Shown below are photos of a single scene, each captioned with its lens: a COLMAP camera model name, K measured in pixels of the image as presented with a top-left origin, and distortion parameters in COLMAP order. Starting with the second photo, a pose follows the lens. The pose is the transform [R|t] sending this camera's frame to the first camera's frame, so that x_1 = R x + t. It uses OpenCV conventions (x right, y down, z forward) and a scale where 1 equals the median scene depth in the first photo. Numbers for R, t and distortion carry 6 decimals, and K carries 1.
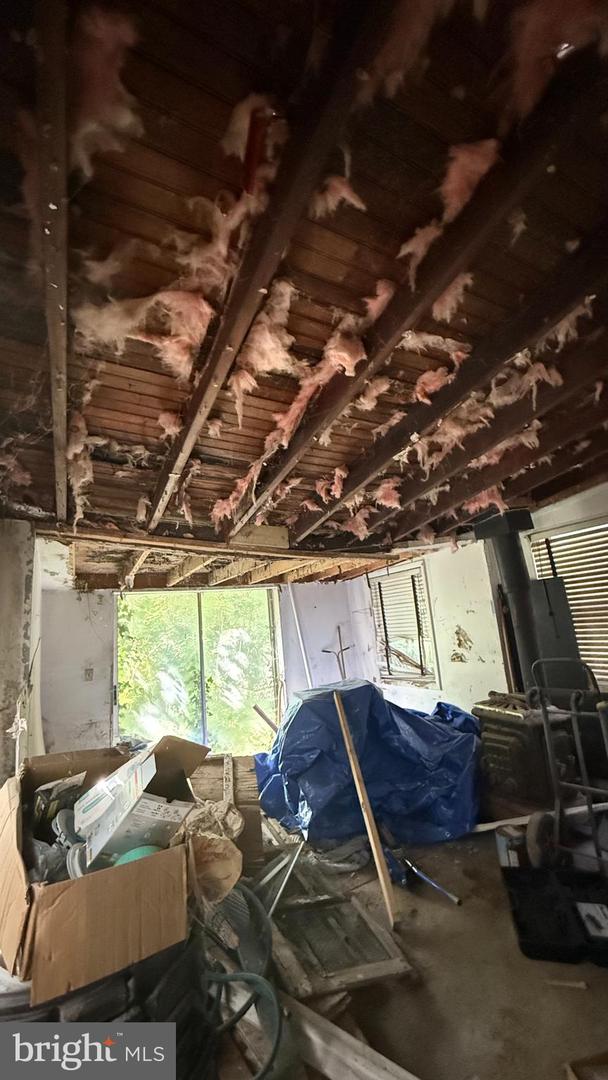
lens RADIAL K [[430.3, 0, 302.2], [0, 430.3, 539.3], [0, 0, 1]] dist [-0.001162, 0.000390]
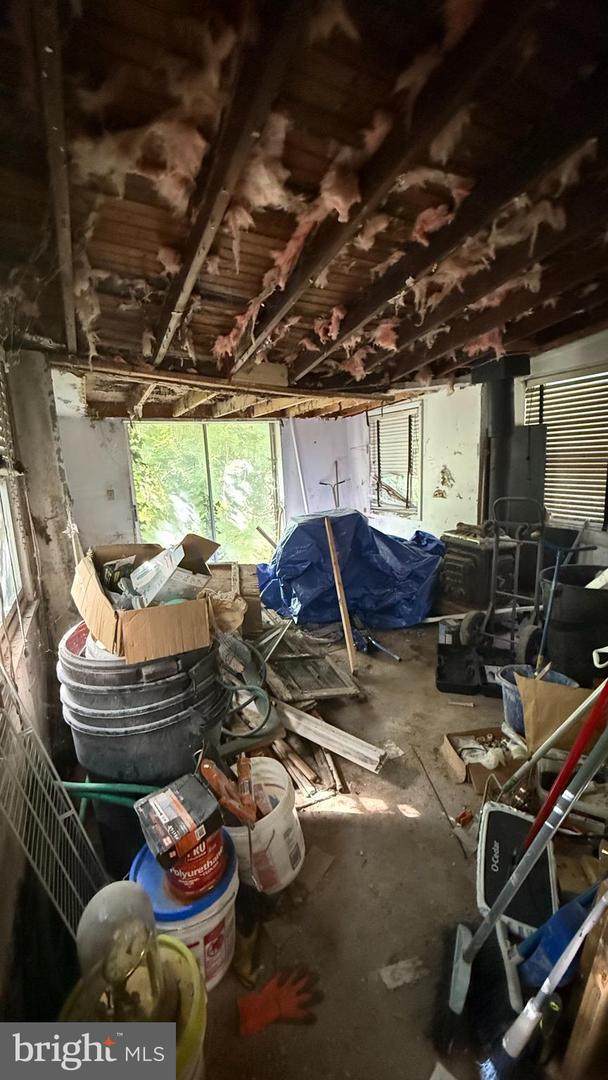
lens RADIAL K [[430.3, 0, 306.0], [0, 430.3, 540.3], [0, 0, 1]] dist [-0.001162, 0.000390]
pose [[0.999157, 0.040864, 0.003805, 0.034986], [-0.039285, 0.925451, 0.376826, -0.041278], [0.011878, -0.376658, 0.926276, -0.167589]]
